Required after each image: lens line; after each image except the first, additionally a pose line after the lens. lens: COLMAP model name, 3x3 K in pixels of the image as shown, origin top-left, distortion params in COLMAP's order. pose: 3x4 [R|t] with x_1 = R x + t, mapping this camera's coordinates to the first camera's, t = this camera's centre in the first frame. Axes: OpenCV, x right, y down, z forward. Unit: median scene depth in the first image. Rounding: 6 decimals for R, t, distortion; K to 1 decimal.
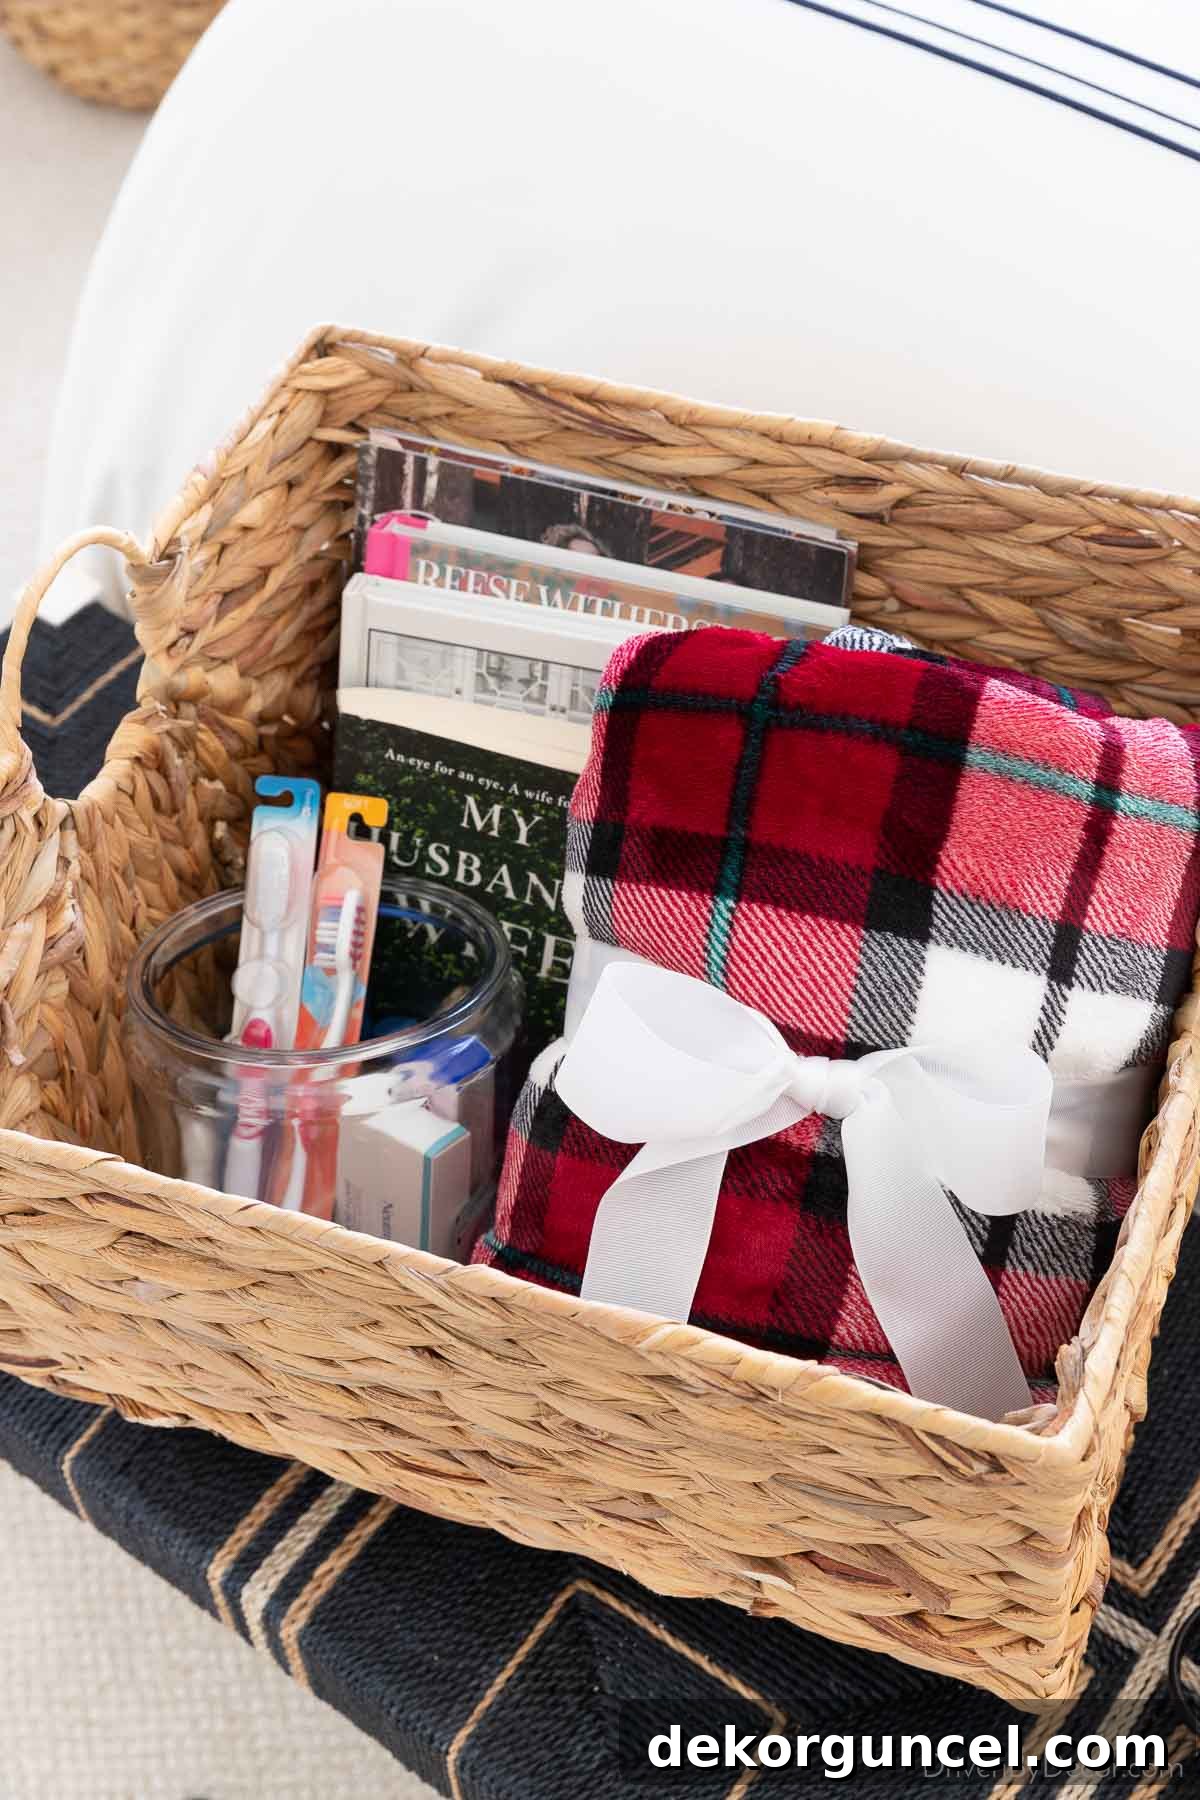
lens RADIAL K [[2600.3, 0, 600.0], [0, 2600.3, 900.0], [0, 0, 1]] dist [0.021144, 0.010230]
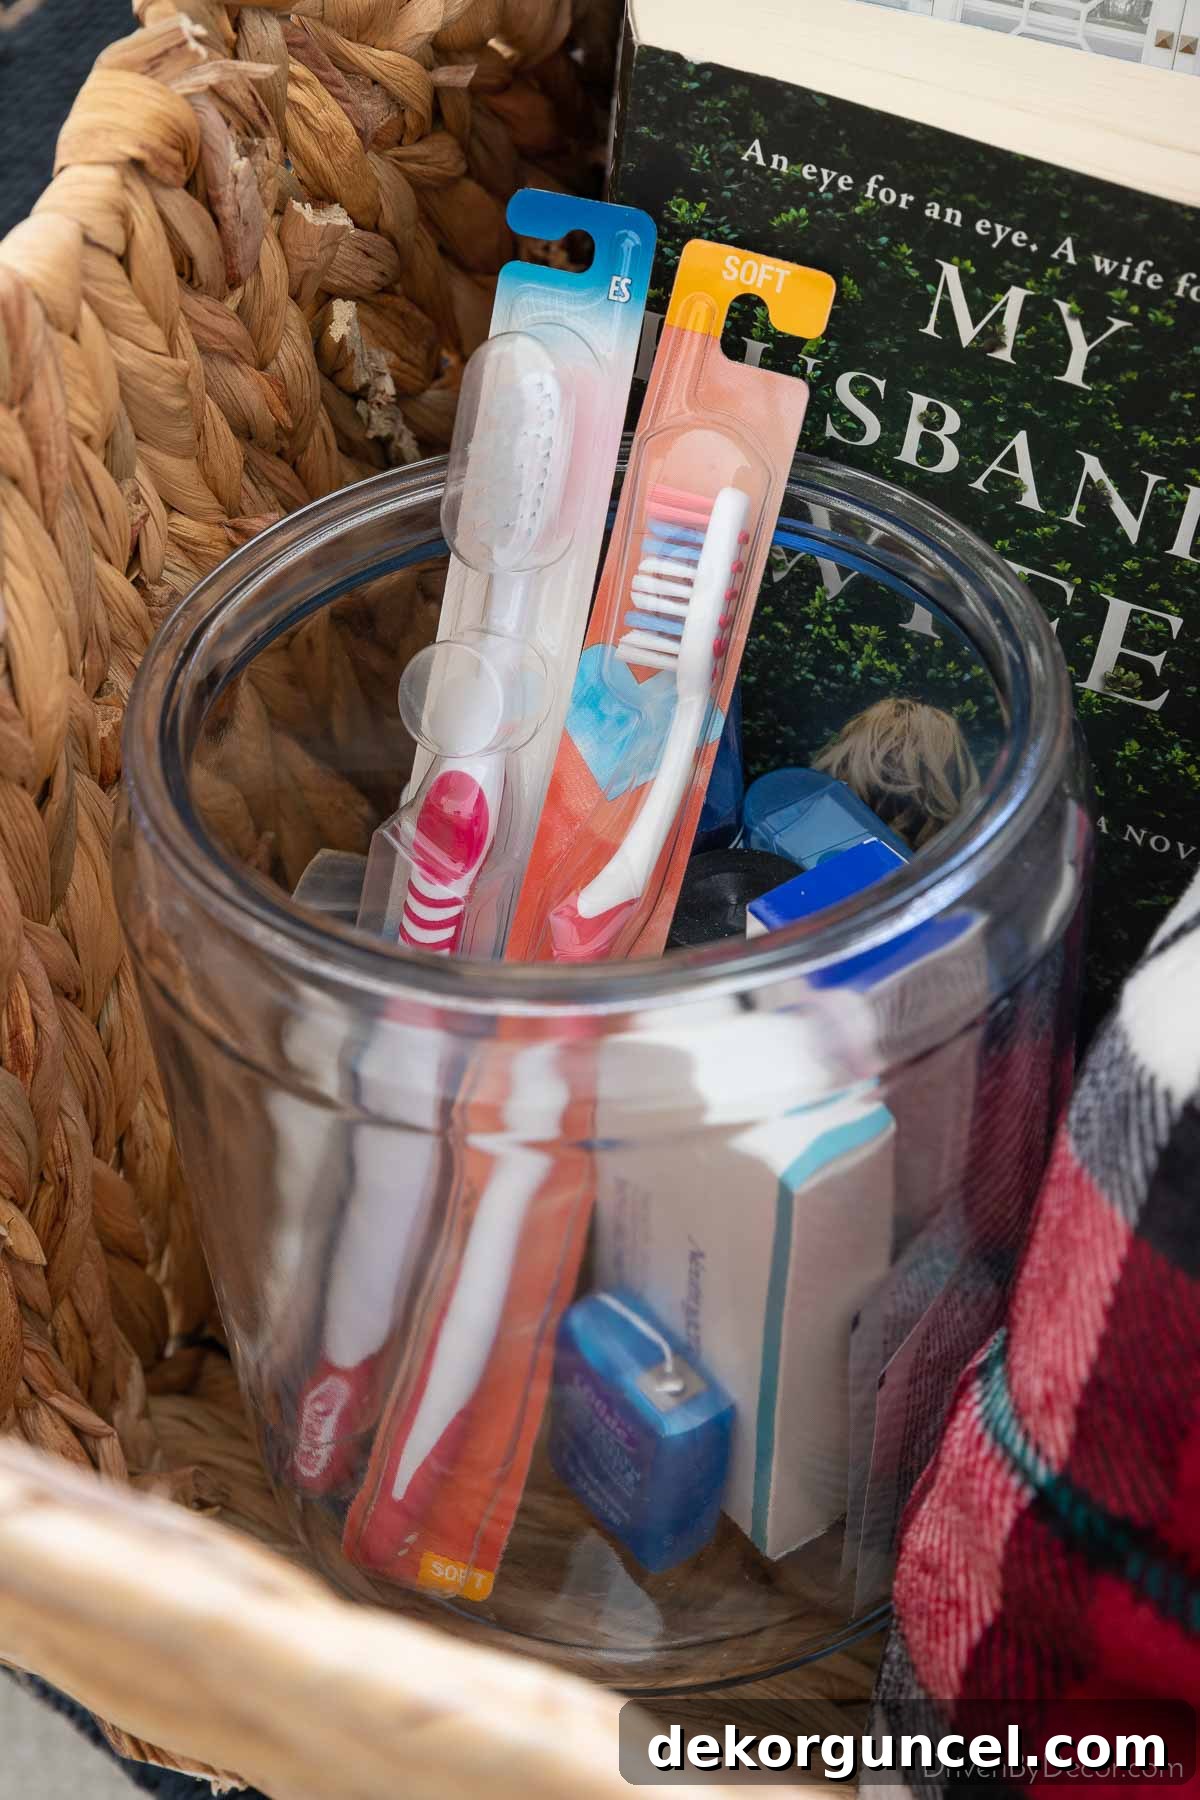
lens RADIAL K [[3274.3, 0, 600.0], [0, 3274.3, 900.0], [0, 0, 1]] dist [0.022830, 0.014956]
pose [[0.997418, 0.033587, -0.063479, -0.068905], [-0.019679, 0.977889, 0.208196, -0.048297], [0.069068, -0.206409, 0.976025, 0.476240]]
